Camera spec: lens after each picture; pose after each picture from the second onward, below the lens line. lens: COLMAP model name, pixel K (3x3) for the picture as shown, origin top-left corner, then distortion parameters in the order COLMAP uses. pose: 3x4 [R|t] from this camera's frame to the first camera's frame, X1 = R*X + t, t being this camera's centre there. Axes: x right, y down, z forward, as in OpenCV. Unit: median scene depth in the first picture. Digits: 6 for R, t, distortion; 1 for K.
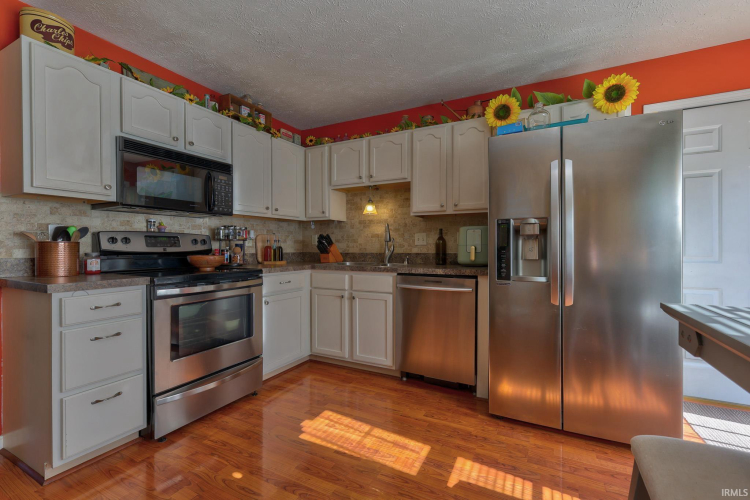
lens RADIAL K [[332.1, 0, 375.3], [0, 332.1, 247.2], [0, 0, 1]] dist [0.002913, 0.000161]
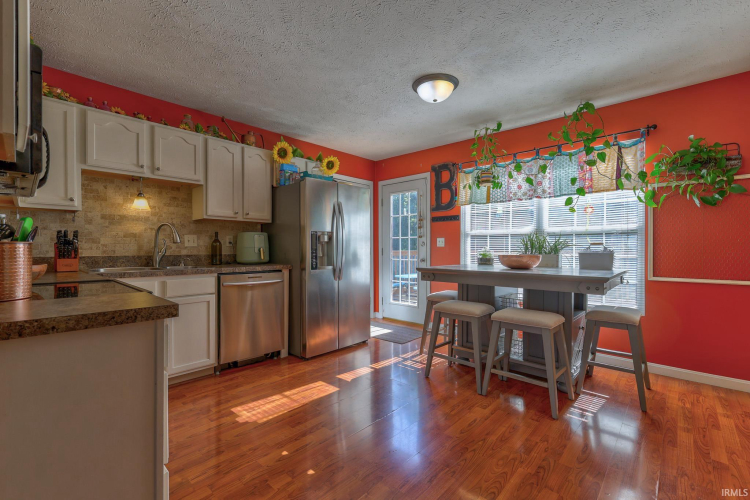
lens RADIAL K [[332.1, 0, 375.3], [0, 332.1, 247.2], [0, 0, 1]] dist [0.002913, 0.000161]
pose [[0.253944, -0.000444, 0.967219, -0.804342], [-0.004113, 0.999990, 0.001539, -0.010194], [-0.967210, -0.004369, 0.253939, 0.238866]]
